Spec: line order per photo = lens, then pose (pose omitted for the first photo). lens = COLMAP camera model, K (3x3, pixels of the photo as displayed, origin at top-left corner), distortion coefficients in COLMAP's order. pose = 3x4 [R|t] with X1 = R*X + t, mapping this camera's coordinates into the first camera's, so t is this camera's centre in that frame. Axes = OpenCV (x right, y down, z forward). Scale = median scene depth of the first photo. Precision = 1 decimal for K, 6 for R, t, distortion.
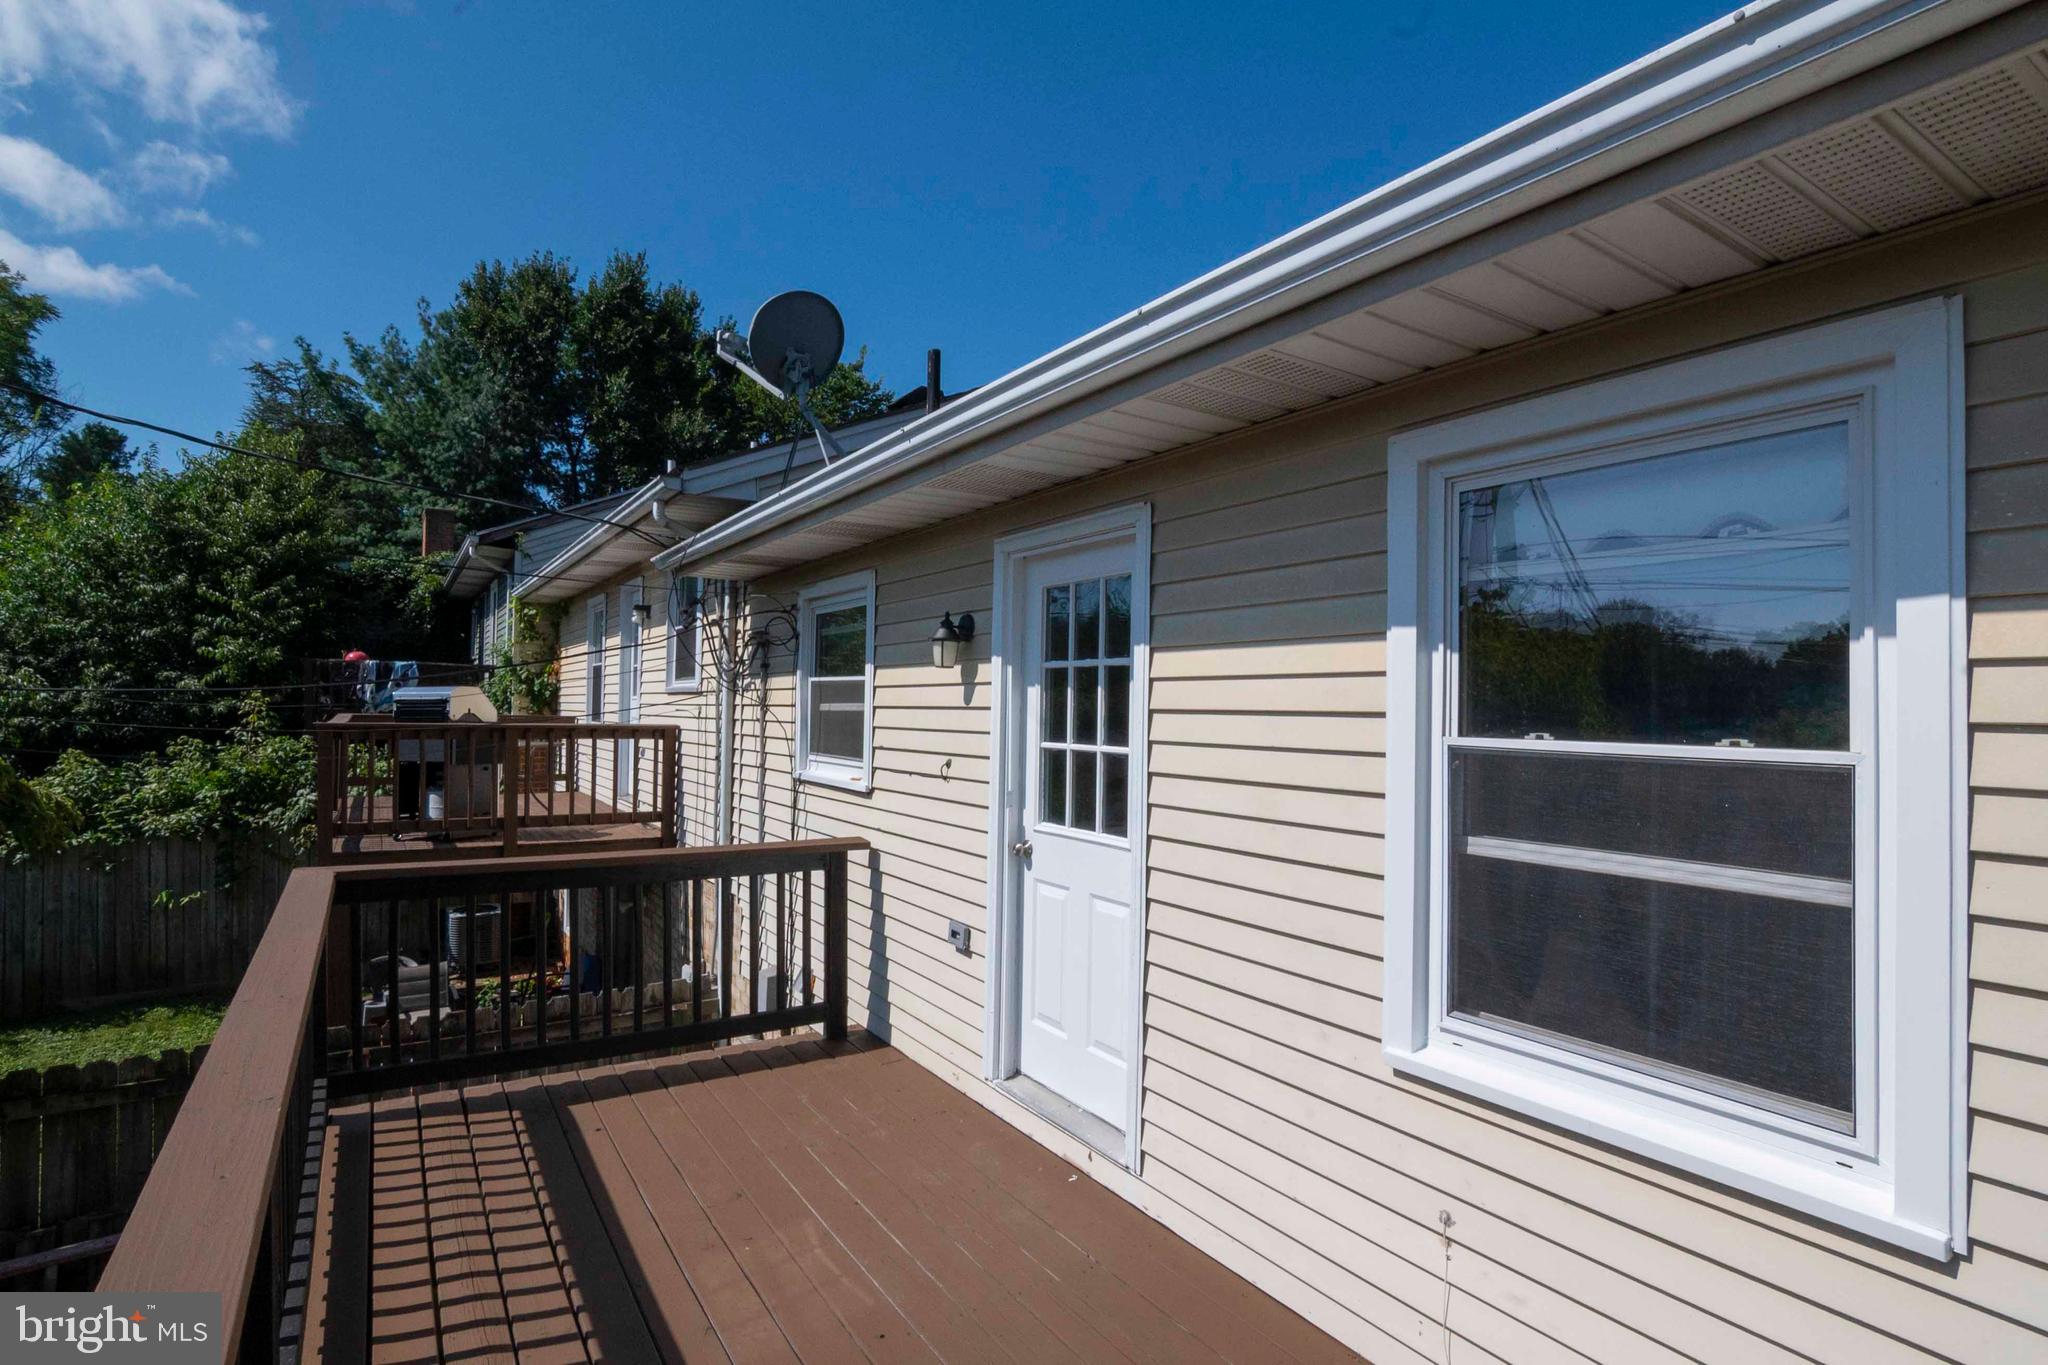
lens RADIAL K [[1006.9, 0, 1027.0], [0, 1006.9, 694.2], [0, 0, 1]] dist [-0.027755, 0.009093]
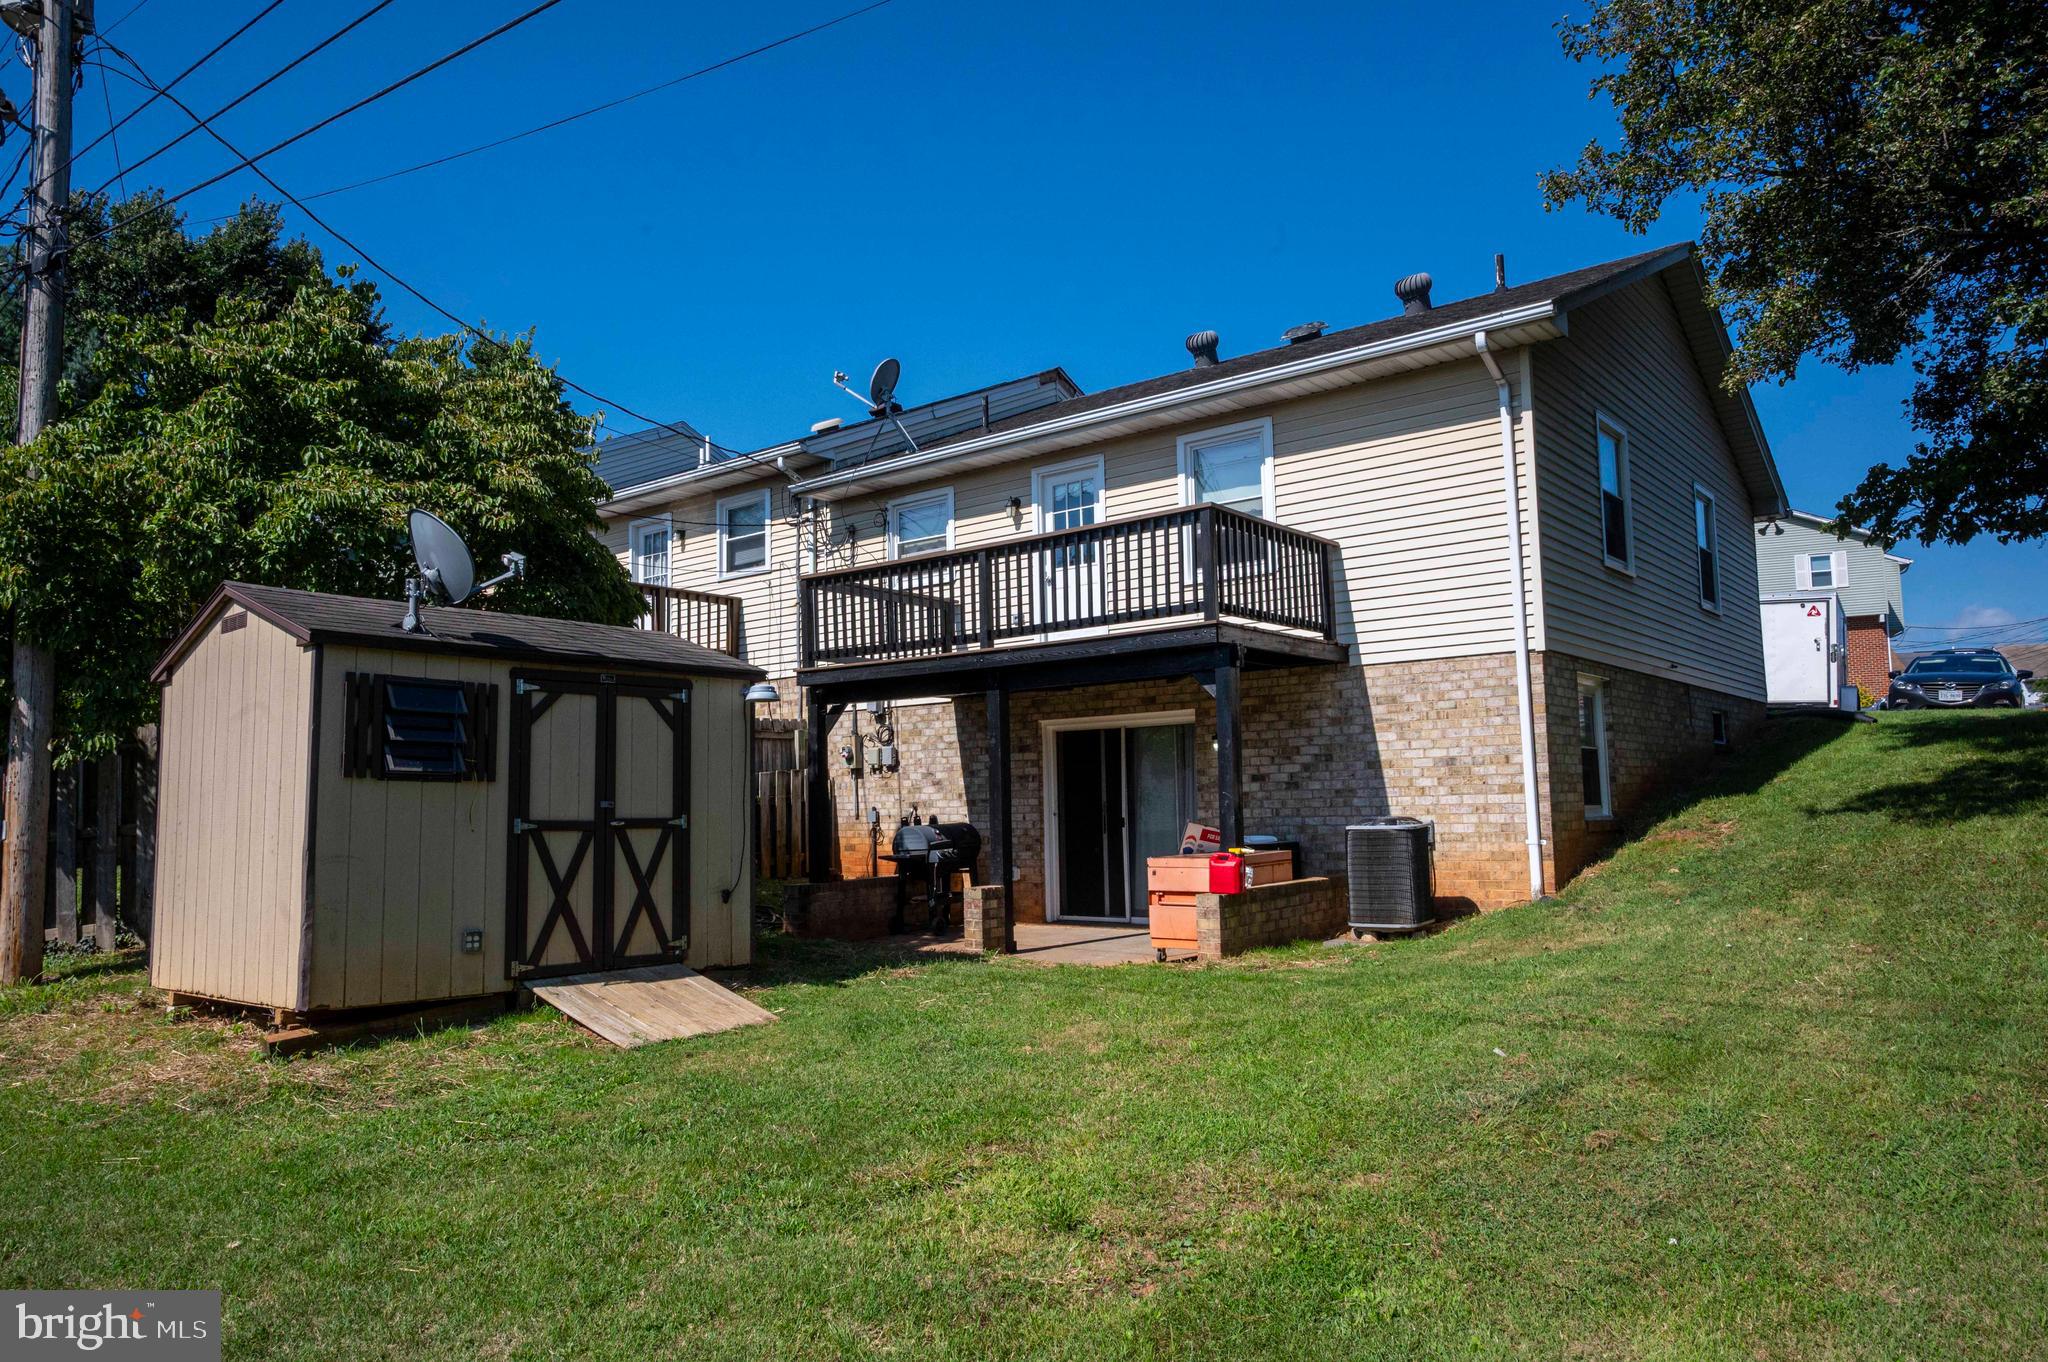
lens RADIAL K [[1357.2, 0, 1026.6], [0, 1357.2, 689.7], [0, 0, 1]] dist [-0.009893, 0.004594]
pose [[0.948176, -0.004365, 0.317715, -1.100364], [0.028893, 0.996948, -0.072528, 0.642235], [-0.316429, 0.077949, 0.945408, -2.200063]]
